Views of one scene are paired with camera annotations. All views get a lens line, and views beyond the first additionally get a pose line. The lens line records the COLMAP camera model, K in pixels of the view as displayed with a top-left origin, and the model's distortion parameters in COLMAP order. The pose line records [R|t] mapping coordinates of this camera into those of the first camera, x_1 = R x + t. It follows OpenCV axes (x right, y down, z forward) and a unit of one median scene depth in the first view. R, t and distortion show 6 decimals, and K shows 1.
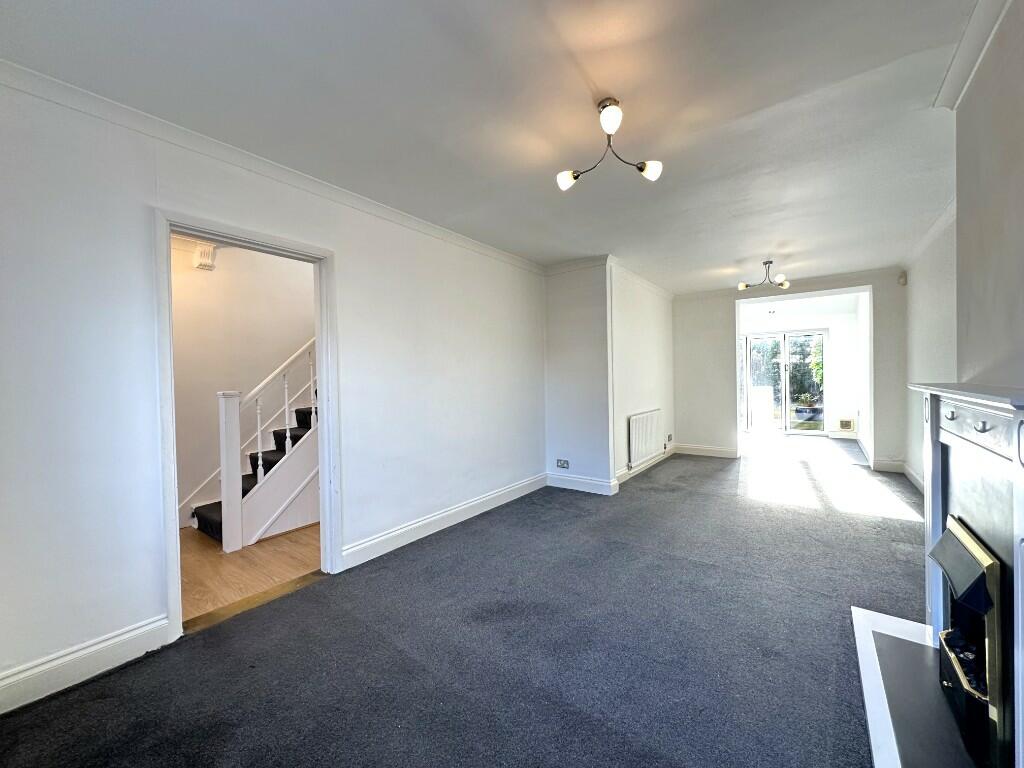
lens RADIAL K [[409.5, 0, 512.5], [0, 409.5, 381.7], [0, 0, 1]] dist [0.000371, 0.000106]
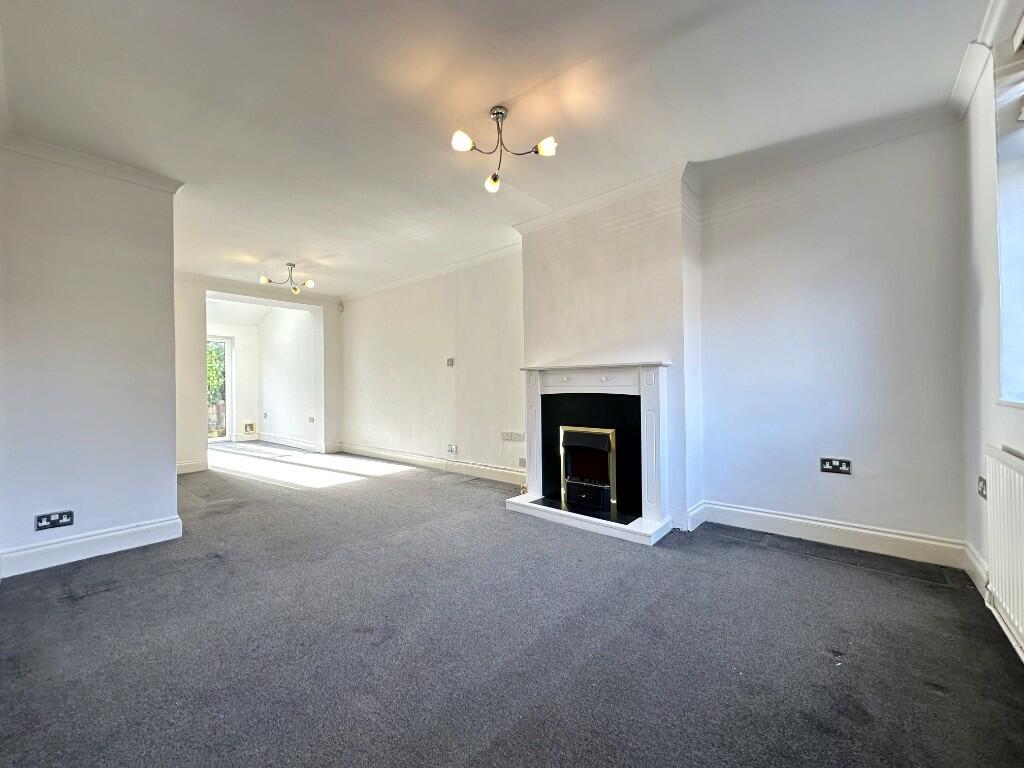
lens RADIAL K [[409.5, 0, 512.5], [0, 409.5, 381.7], [0, 0, 1]] dist [0.000371, 0.000106]
pose [[0.059426, 0.030014, 0.997781, -0.383594], [0.019568, 0.999321, -0.031226, 0.051735], [-0.998041, 0.021380, 0.058798, 0.385728]]
